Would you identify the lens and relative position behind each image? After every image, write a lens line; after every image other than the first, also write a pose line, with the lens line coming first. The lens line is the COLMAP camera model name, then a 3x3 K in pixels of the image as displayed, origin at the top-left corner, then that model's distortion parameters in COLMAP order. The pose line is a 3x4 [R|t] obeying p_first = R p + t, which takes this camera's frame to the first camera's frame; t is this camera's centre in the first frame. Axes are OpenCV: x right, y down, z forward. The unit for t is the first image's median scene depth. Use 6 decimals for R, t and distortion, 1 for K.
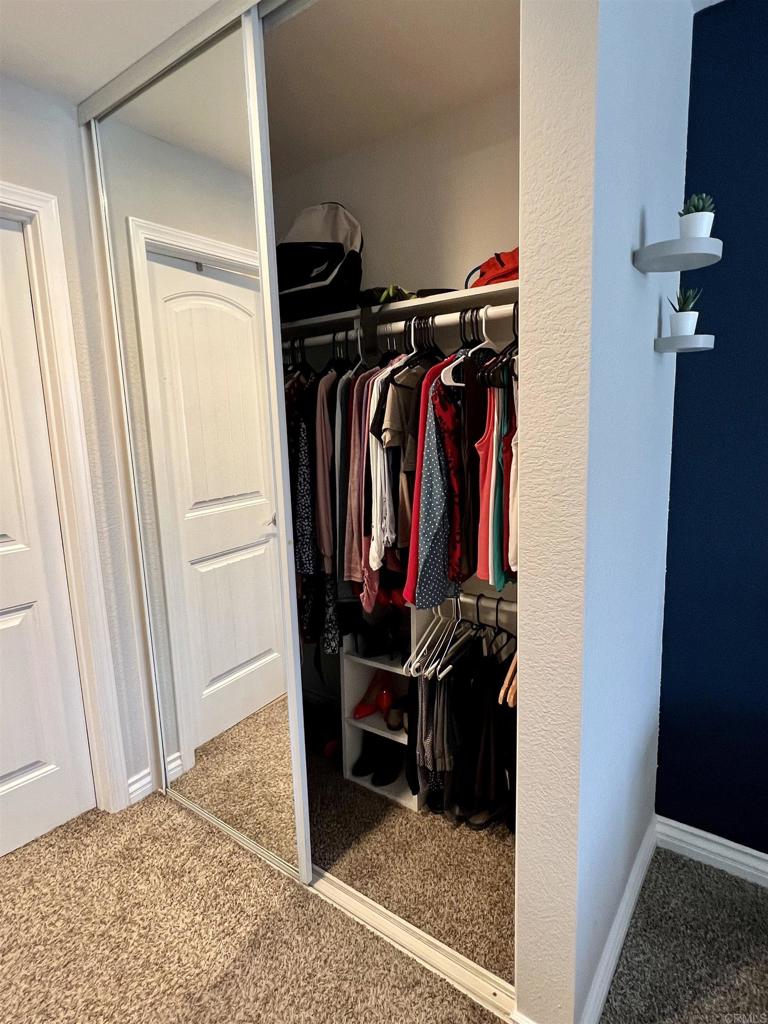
lens RADIAL K [[550.8, 0, 384.0], [0, 550.8, 507.4], [0, 0, 1]] dist [0.001369, -0.000150]
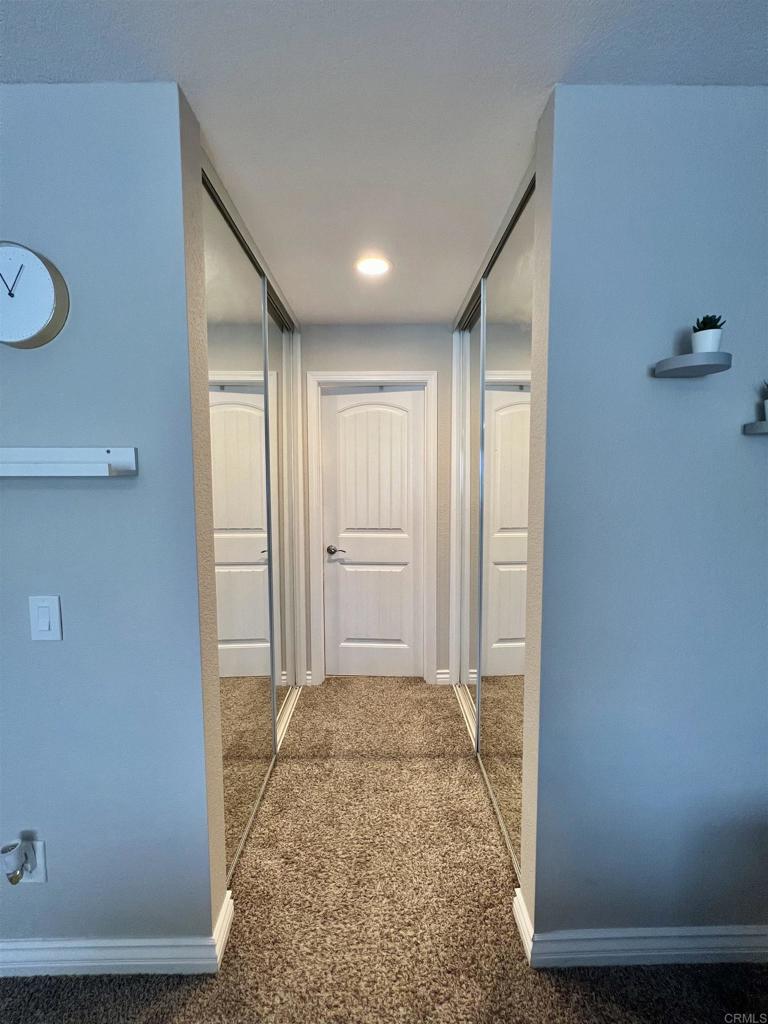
lens RADIAL K [[405.2, 0, 384.2], [0, 405.2, 510.7], [0, 0, 1]] dist [-0.013042, 0.000051]
pose [[0.598754, 0.092266, -0.795601, 0.478948], [-0.145282, 0.989376, 0.005402, -0.017926], [0.787646, 0.112352, 0.605797, -0.022171]]
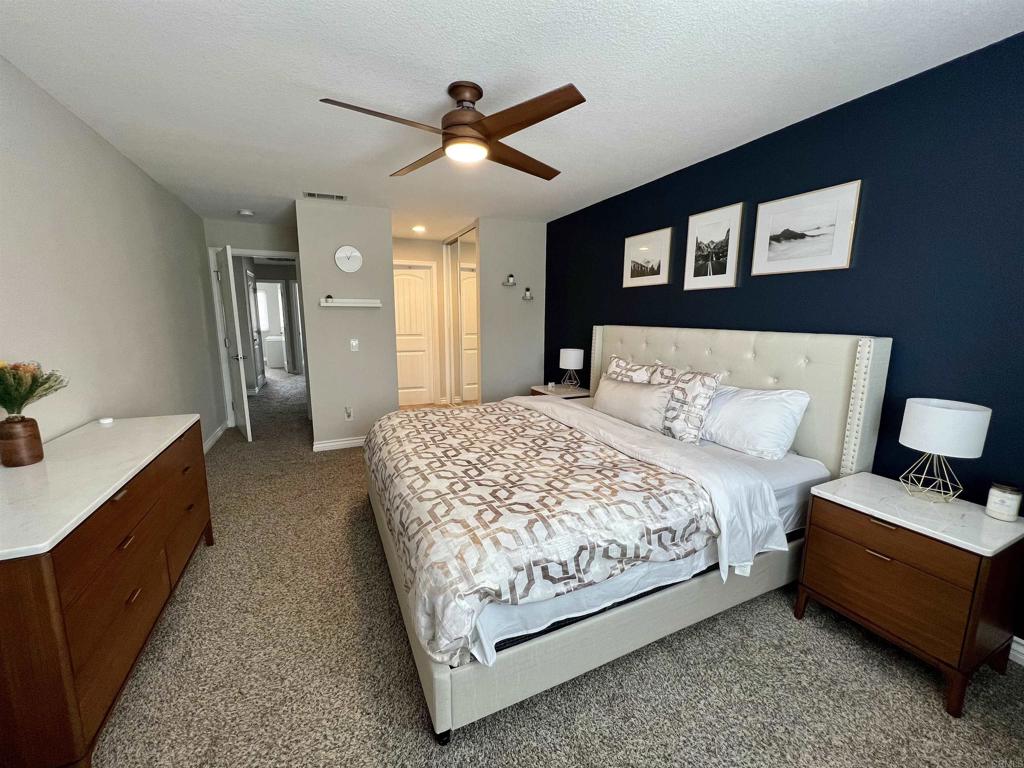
lens RADIAL K [[405.2, 0, 506.0], [0, 405.2, 382.0], [0, 0, 1]] dist [-0.013042, 0.000051]
pose [[0.865258, 0.113844, -0.488230, 1.473365], [-0.113437, 0.993076, 0.030527, 0.236126], [0.488325, 0.028969, 0.872181, -1.451737]]
